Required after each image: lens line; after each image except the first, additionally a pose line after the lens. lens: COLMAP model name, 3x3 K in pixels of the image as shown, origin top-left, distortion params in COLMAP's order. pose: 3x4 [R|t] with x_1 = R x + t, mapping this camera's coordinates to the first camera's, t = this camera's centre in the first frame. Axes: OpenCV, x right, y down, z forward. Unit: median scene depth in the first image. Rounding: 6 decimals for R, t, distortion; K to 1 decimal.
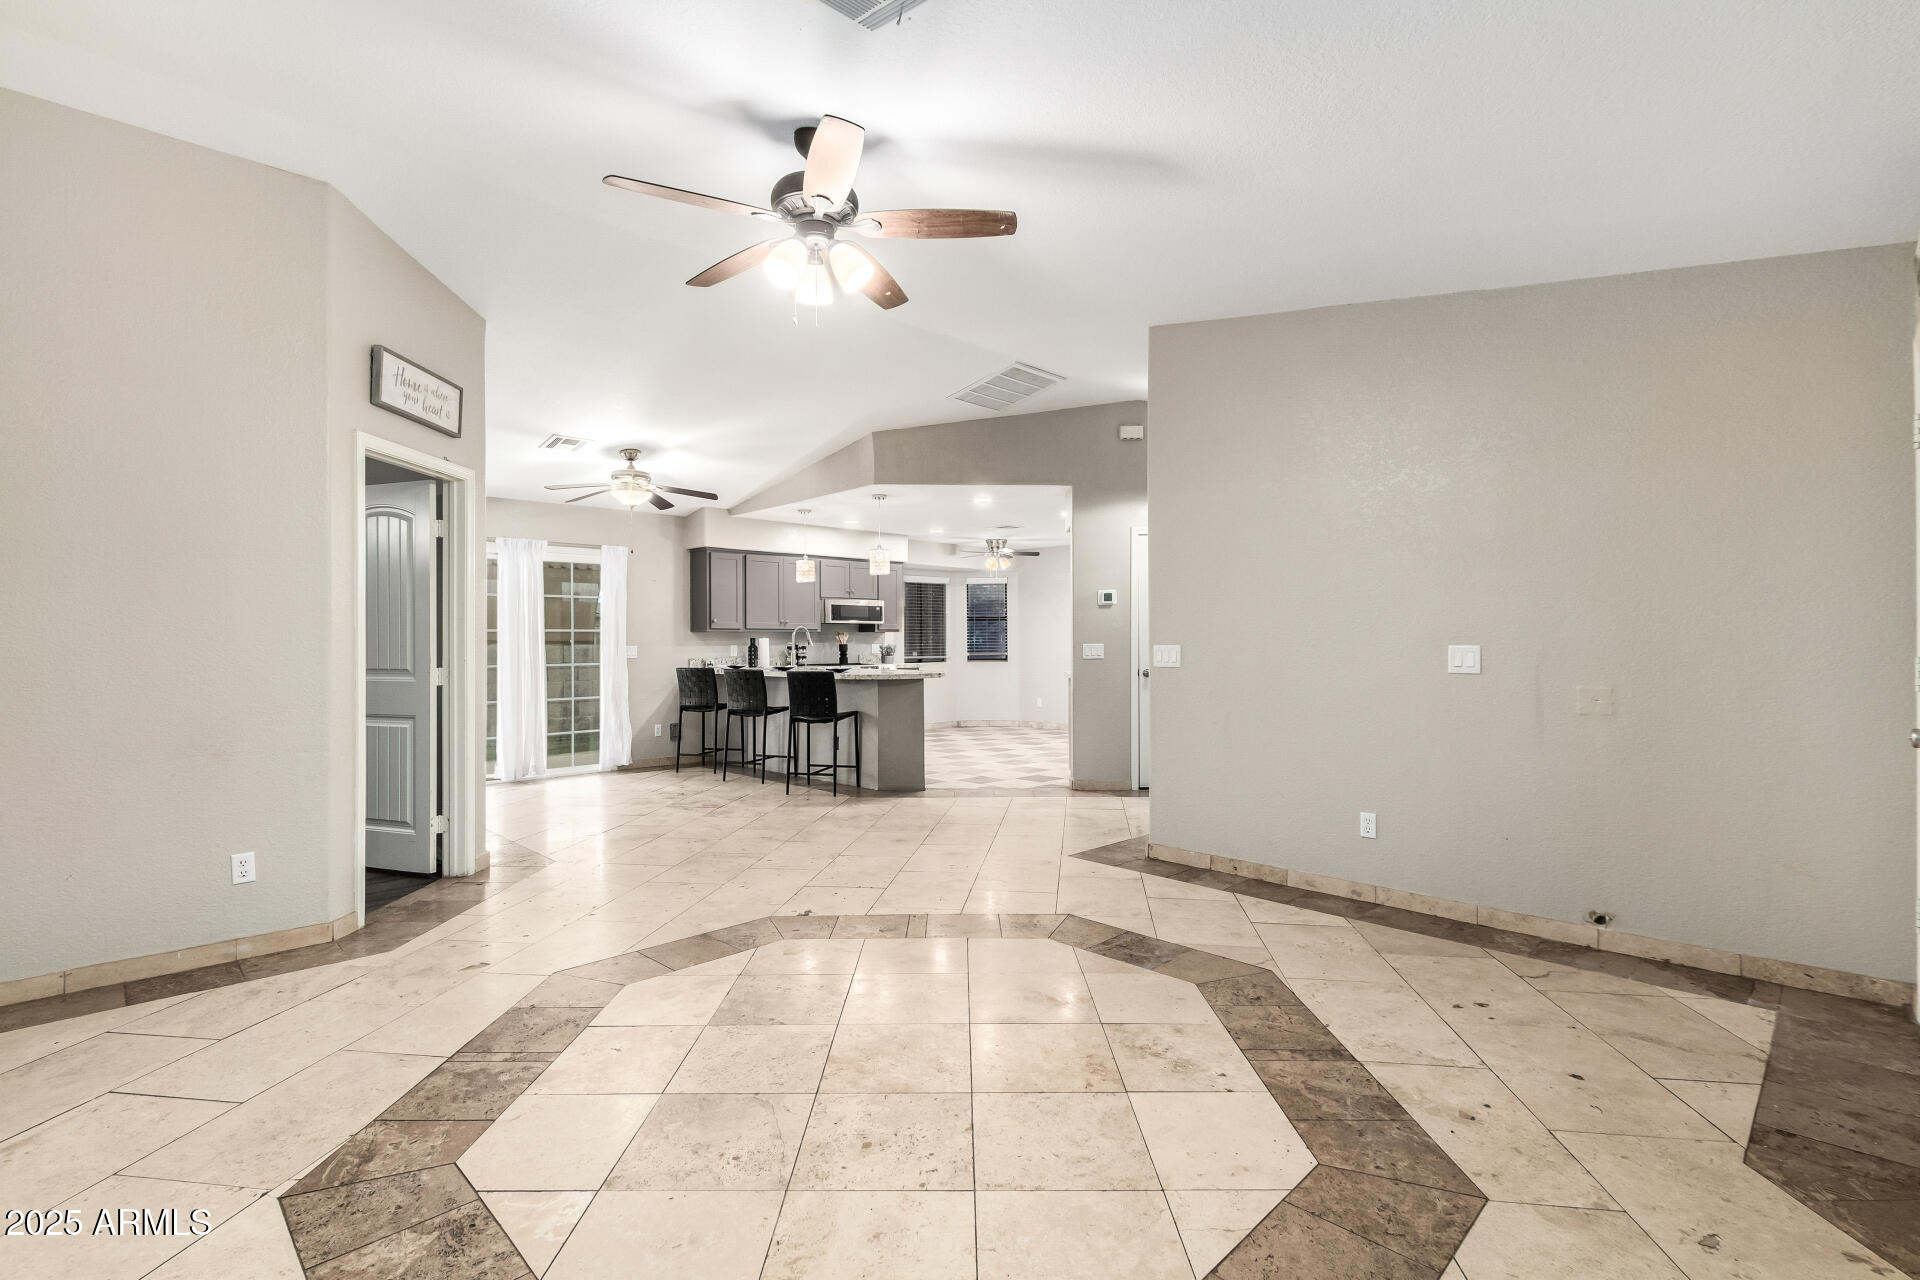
lens RADIAL K [[888.1, 0, 952.0], [0, 888.1, 641.9], [0, 0, 1]] dist [0.008499, -0.005150]
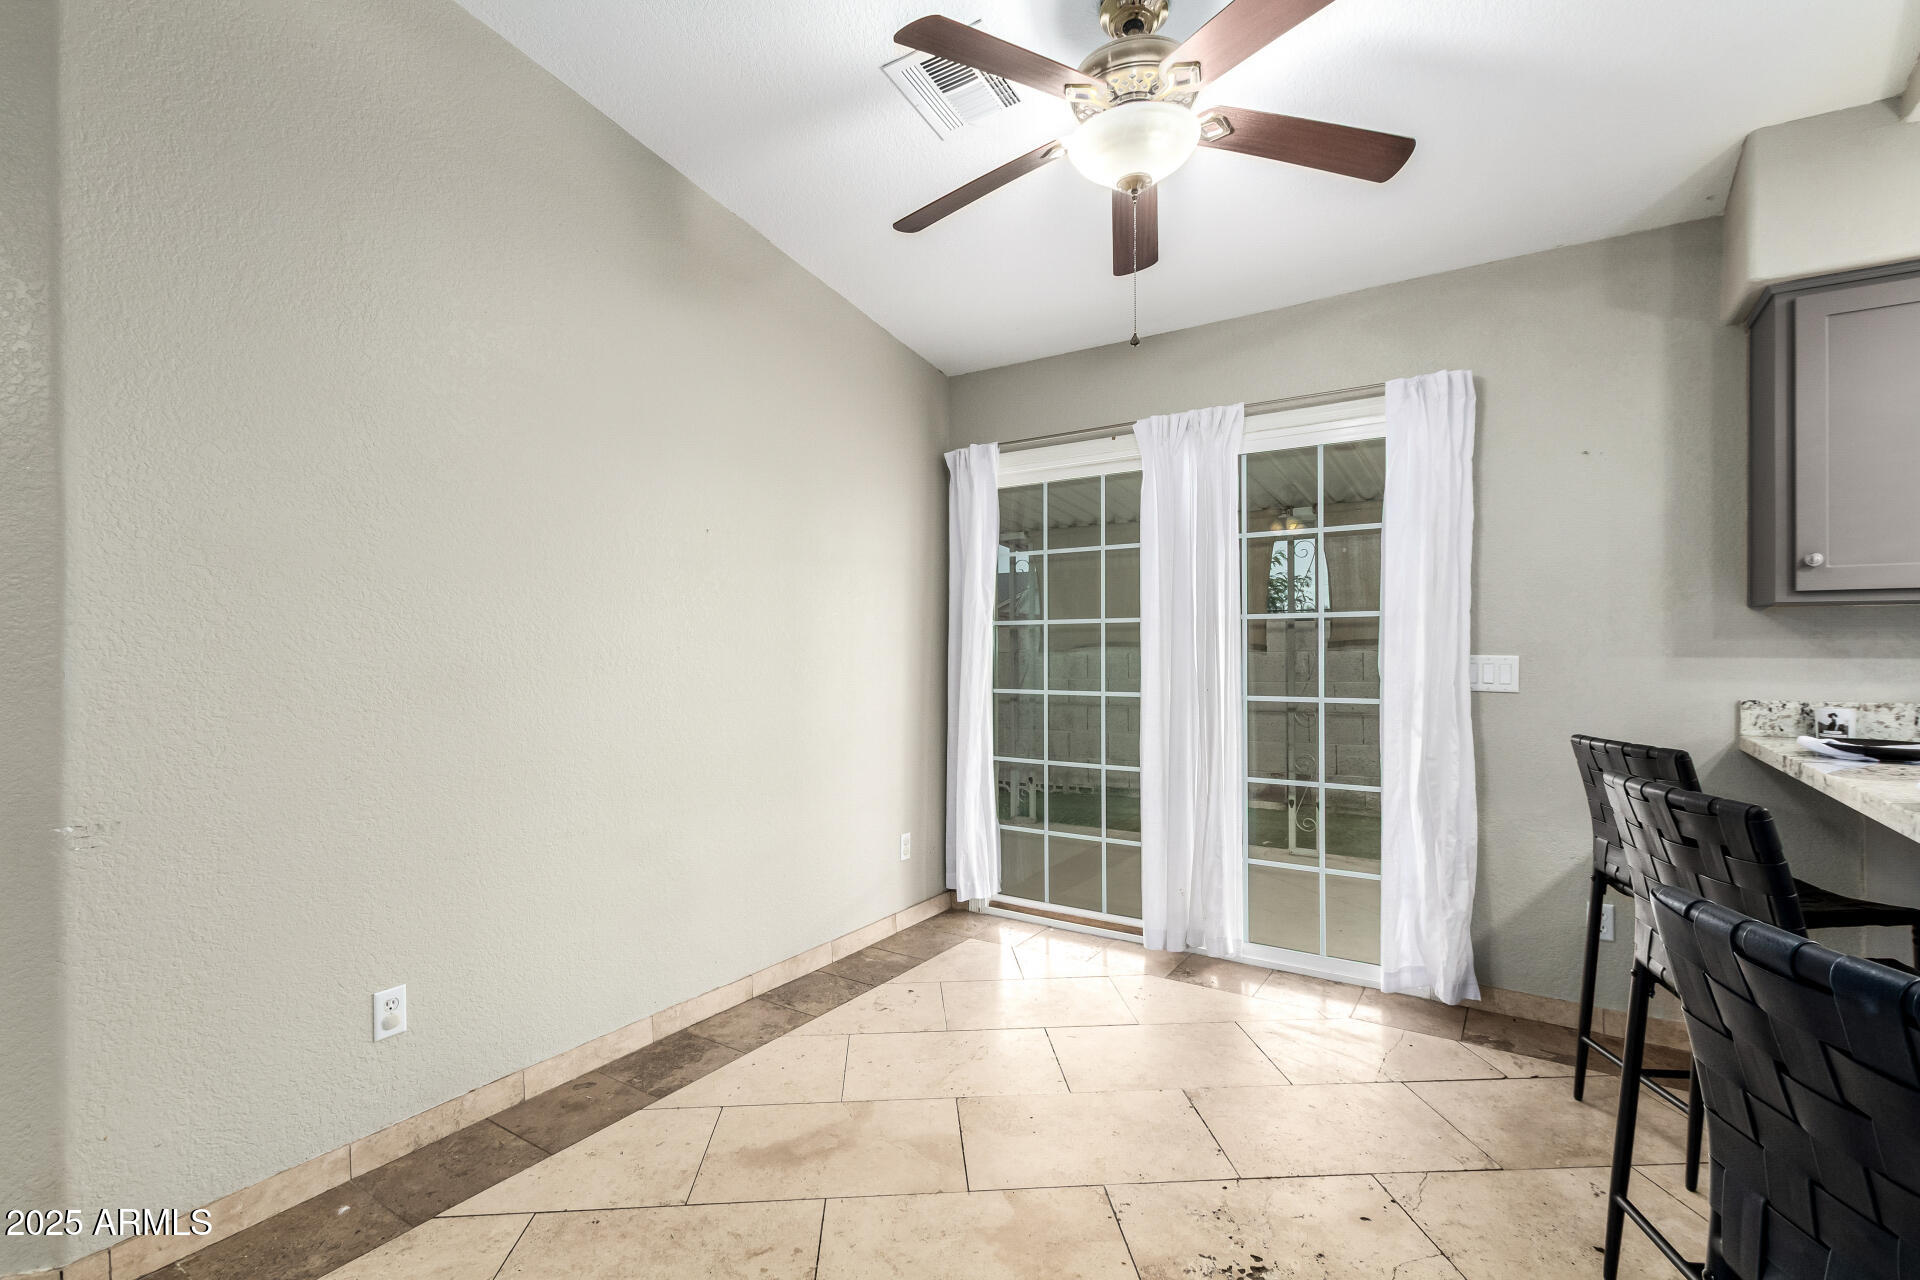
lens RADIAL K [[888.1, 0, 947.7], [0, 888.1, 644.4], [0, 0, 1]] dist [0.008499, -0.005150]
pose [[0.197112, 0.003810, -0.980374, -0.066222], [0.004351, 0.999979, 0.004761, -0.002119], [0.980371, -0.005204, 0.197091, 0.742136]]
